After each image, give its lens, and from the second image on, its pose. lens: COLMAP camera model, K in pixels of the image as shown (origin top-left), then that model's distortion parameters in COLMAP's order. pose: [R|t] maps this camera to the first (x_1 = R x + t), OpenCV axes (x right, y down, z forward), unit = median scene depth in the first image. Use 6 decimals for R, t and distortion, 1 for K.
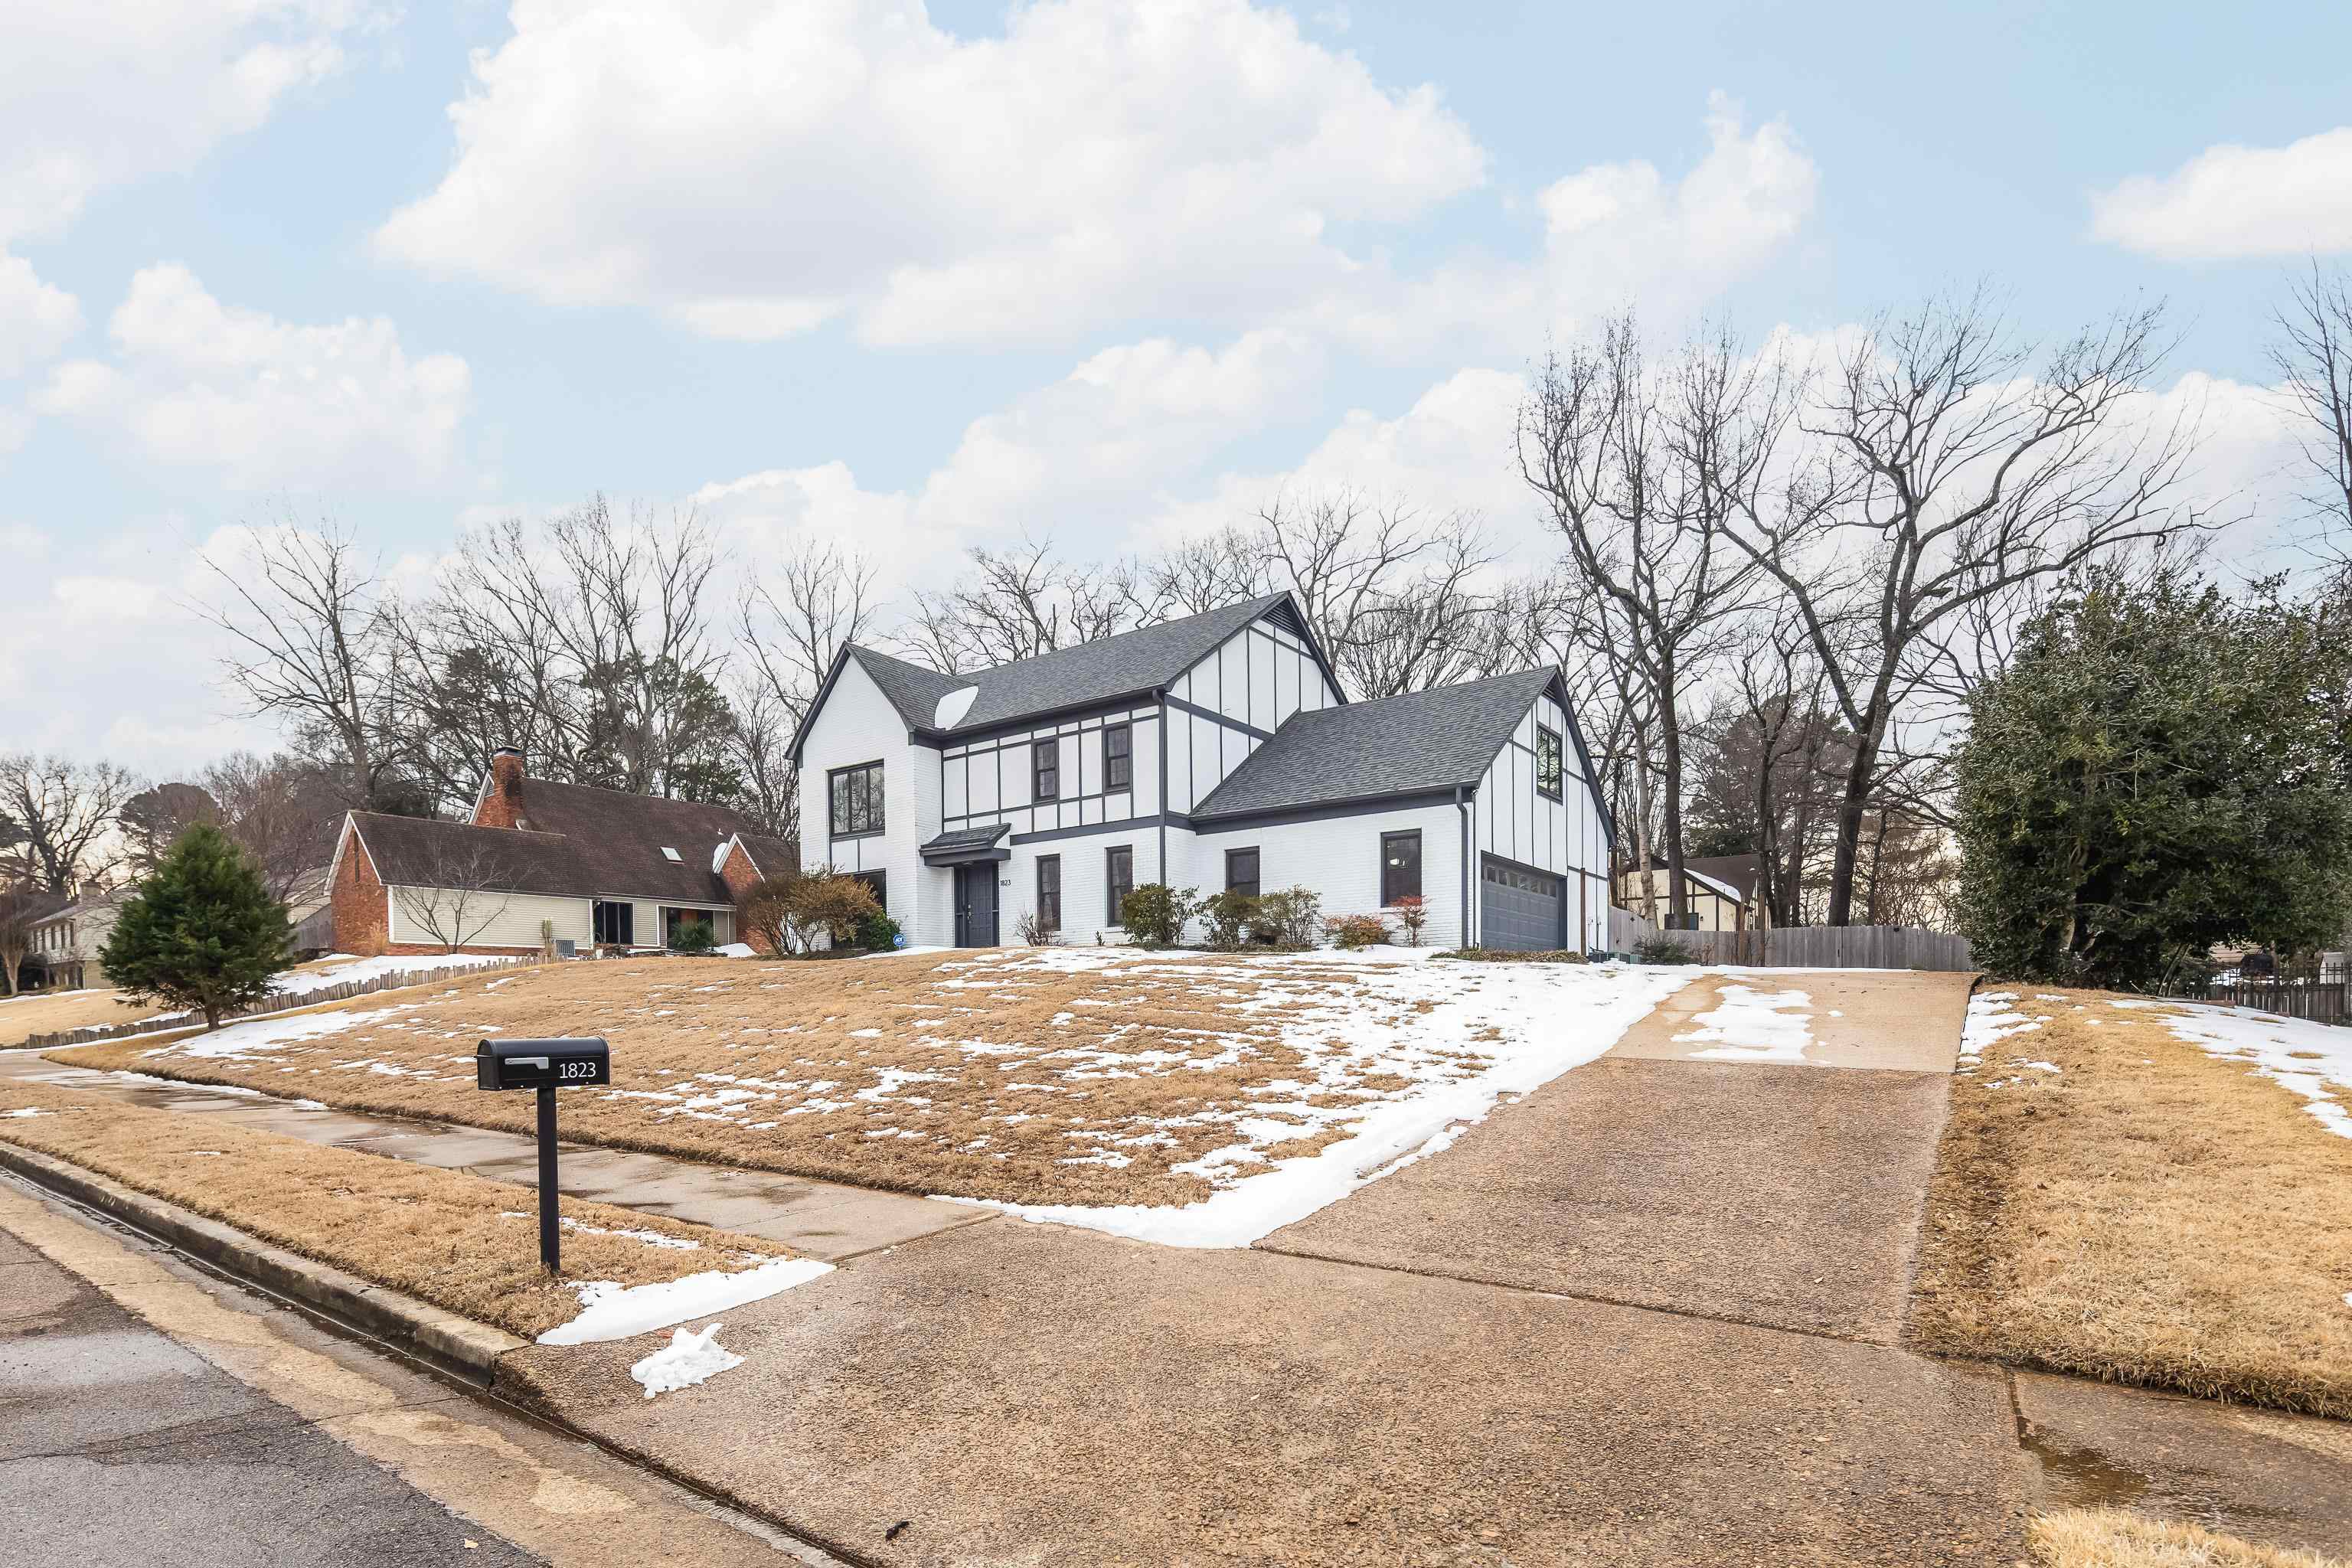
lens RADIAL K [[1159.1, 0, 1168.0], [0, 1159.1, 749.8], [0, 0, 1]] dist [-0.002208, -0.000852]
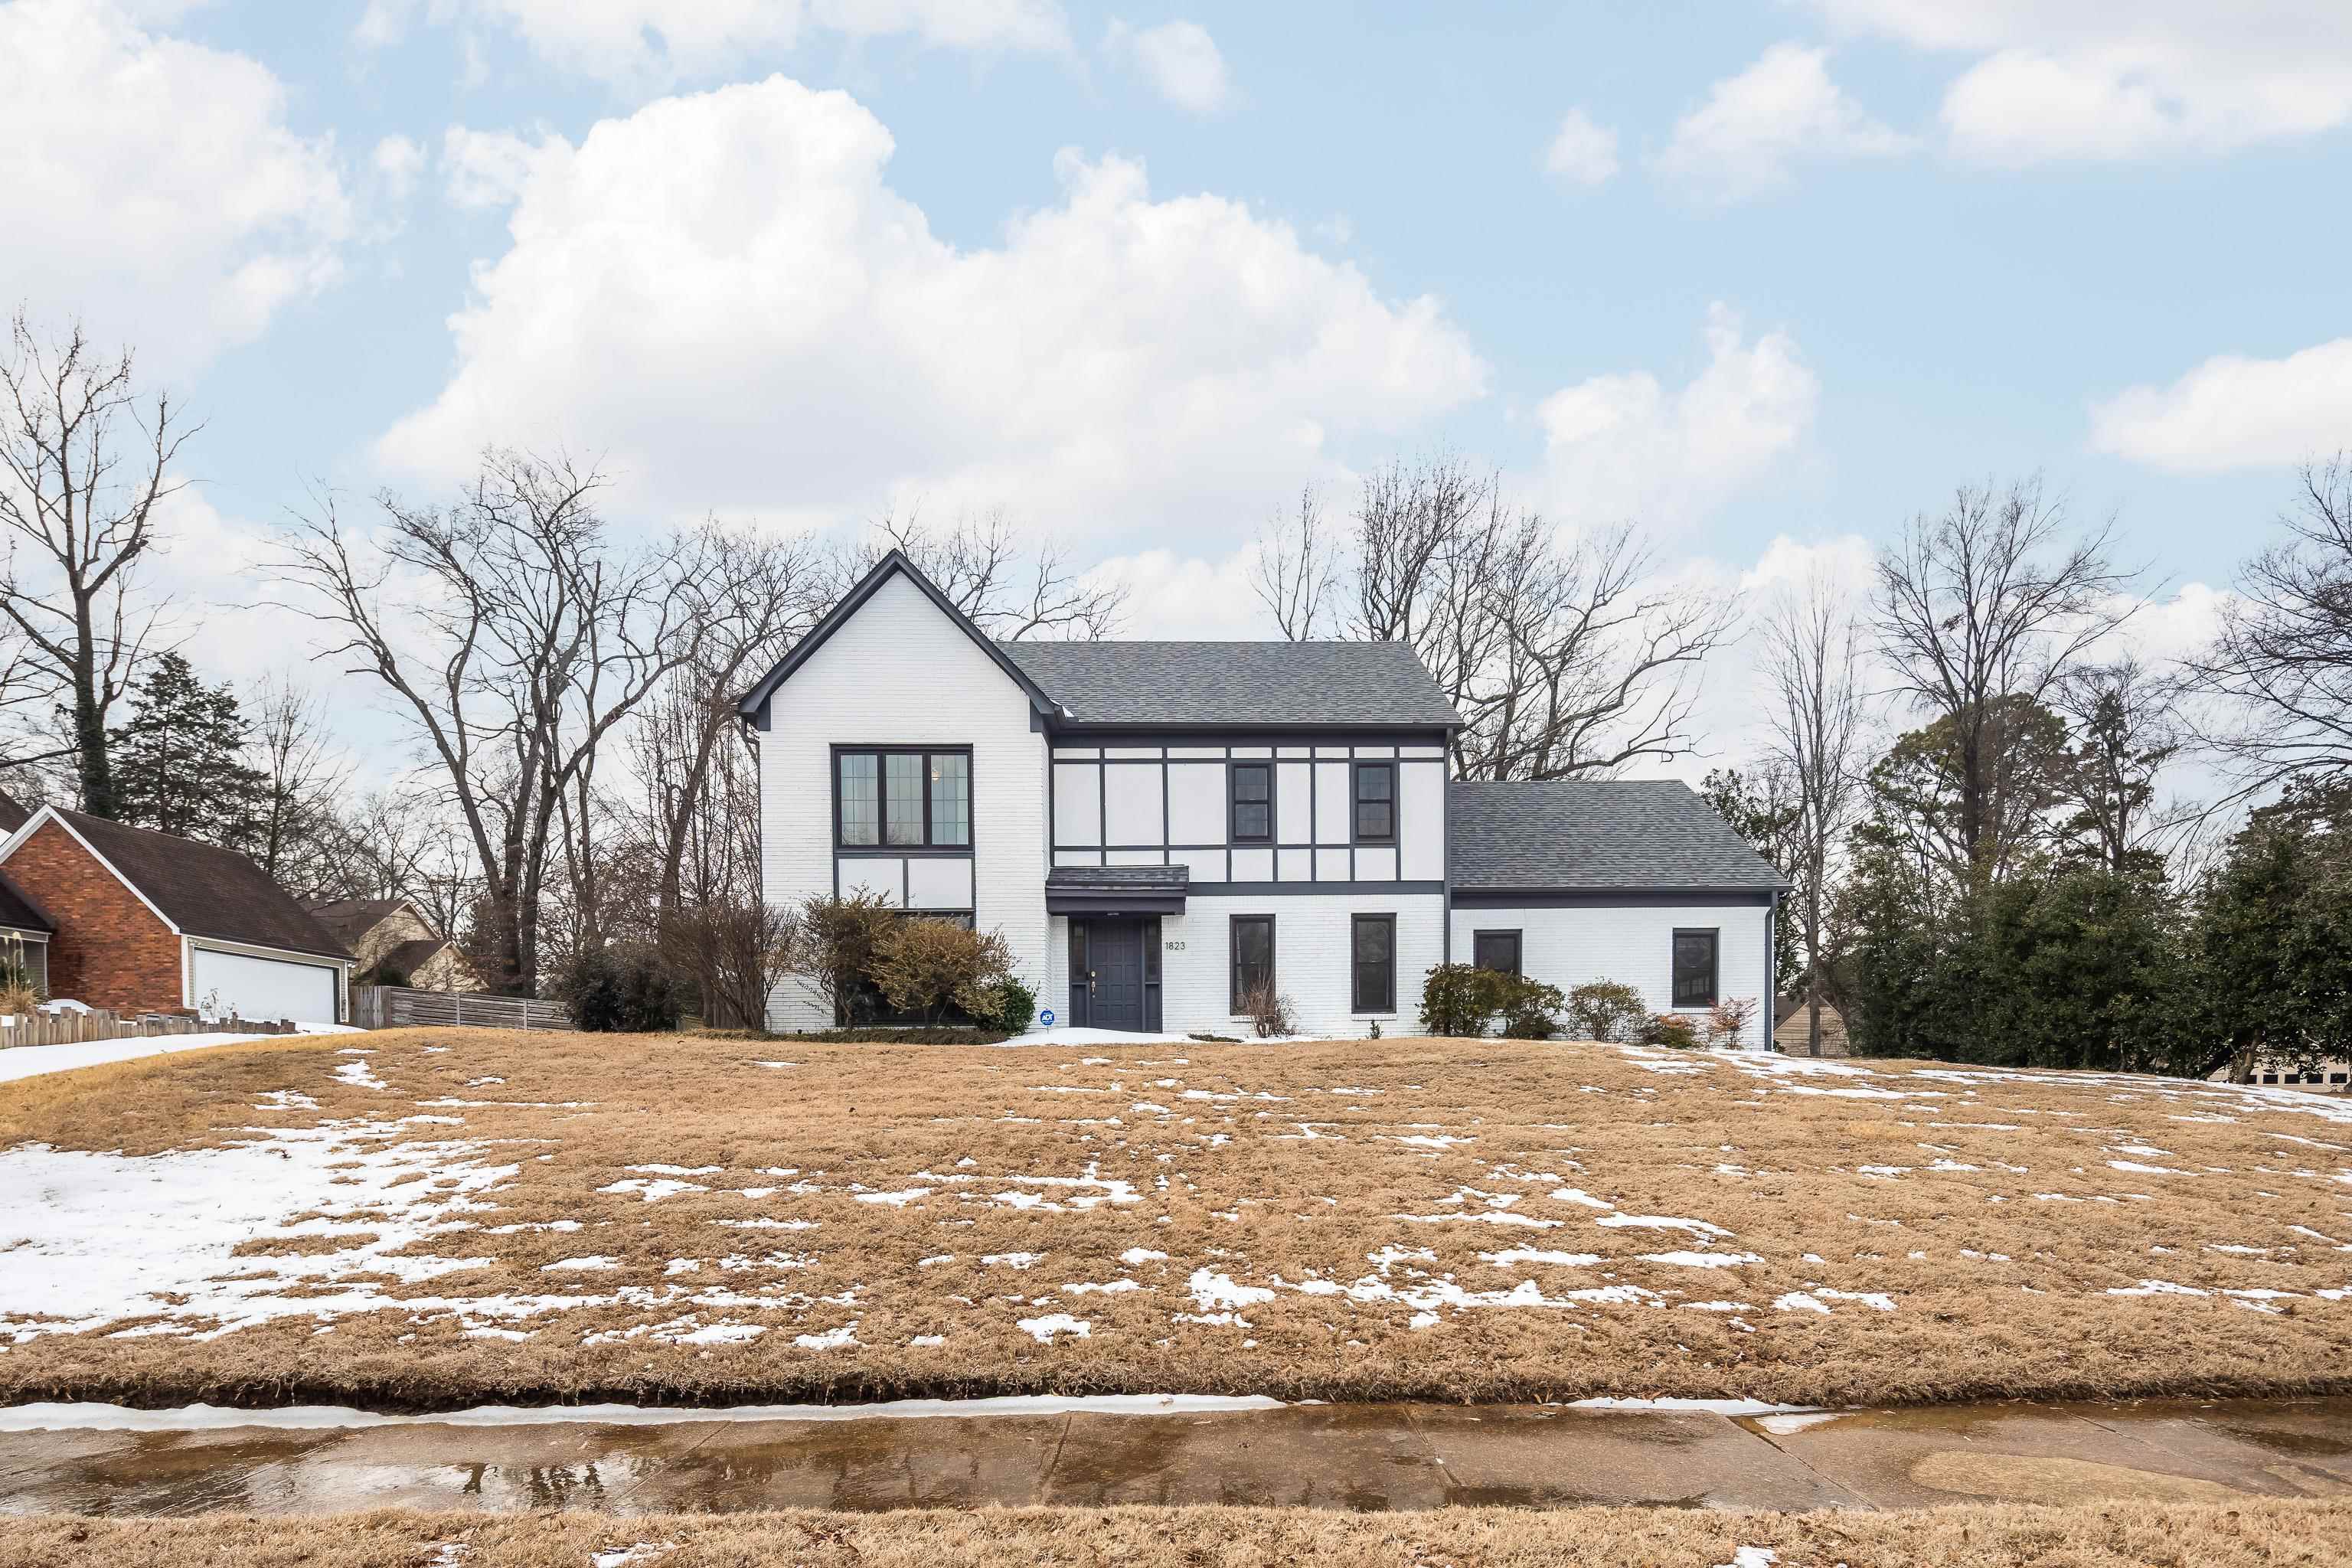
lens RADIAL K [[1159.1, 0, 1168.0], [0, 1159.1, 749.8], [0, 0, 1]] dist [-0.002208, -0.000852]
pose [[0.765409, 0.182970, 0.616986, -0.620652], [-0.134847, 0.983047, -0.124240, 0.085588], [-0.629258, 0.011895, 0.777106, 0.446969]]
